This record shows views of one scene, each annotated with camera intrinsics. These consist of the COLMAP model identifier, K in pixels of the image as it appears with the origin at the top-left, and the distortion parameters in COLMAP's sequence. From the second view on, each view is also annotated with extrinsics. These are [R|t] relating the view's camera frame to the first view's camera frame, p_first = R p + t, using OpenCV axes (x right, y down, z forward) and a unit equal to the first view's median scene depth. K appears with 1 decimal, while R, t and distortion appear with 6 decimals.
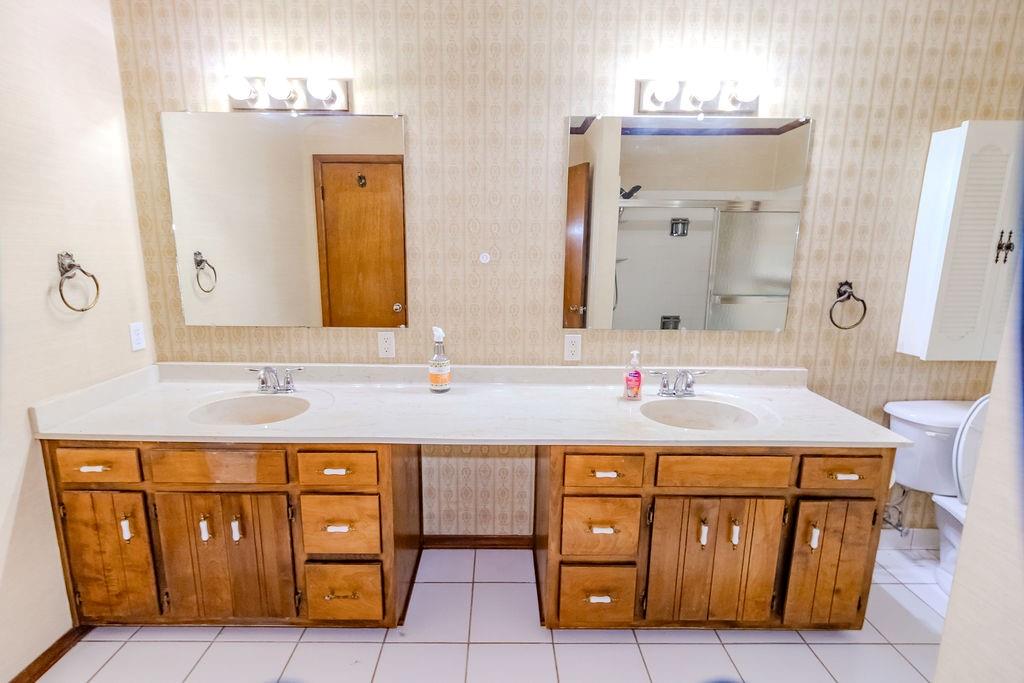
lens RADIAL K [[459.5, 0, 508.6], [0, 459.5, 339.2], [0, 0, 1]] dist [0.007078, -0.001672]
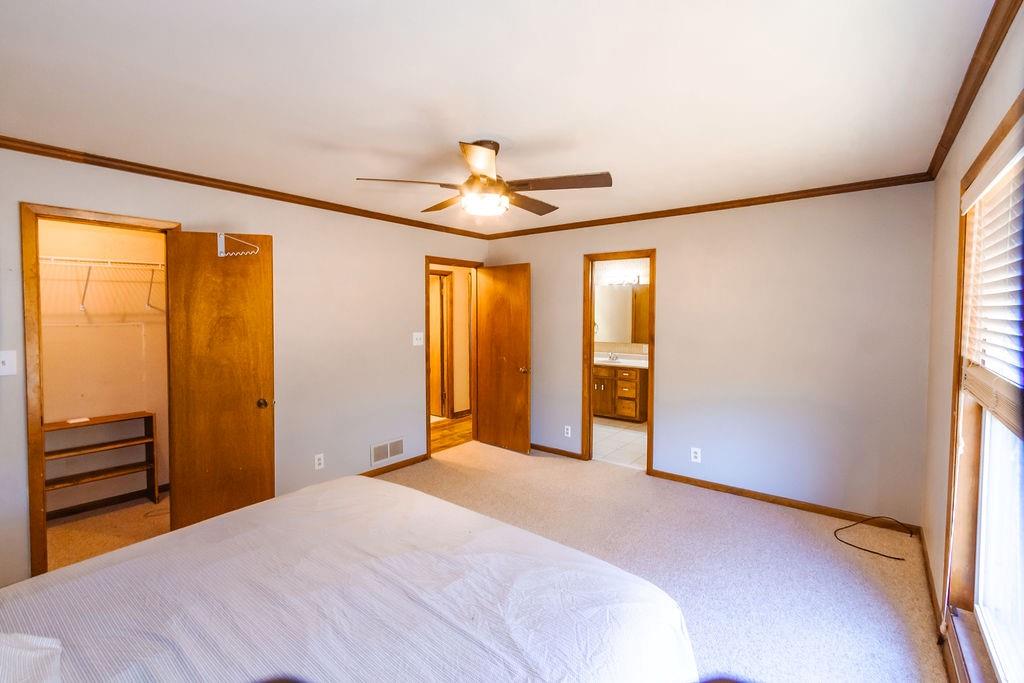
lens RADIAL K [[459.5, 0, 503.8], [0, 459.5, 331.7], [0, 0, 1]] dist [0.007078, -0.001672]
pose [[0.777540, 0.012133, -0.628717, 1.309776], [-0.104263, 0.988462, -0.109869, 0.458788], [0.620130, 0.150979, 0.769834, -2.805966]]
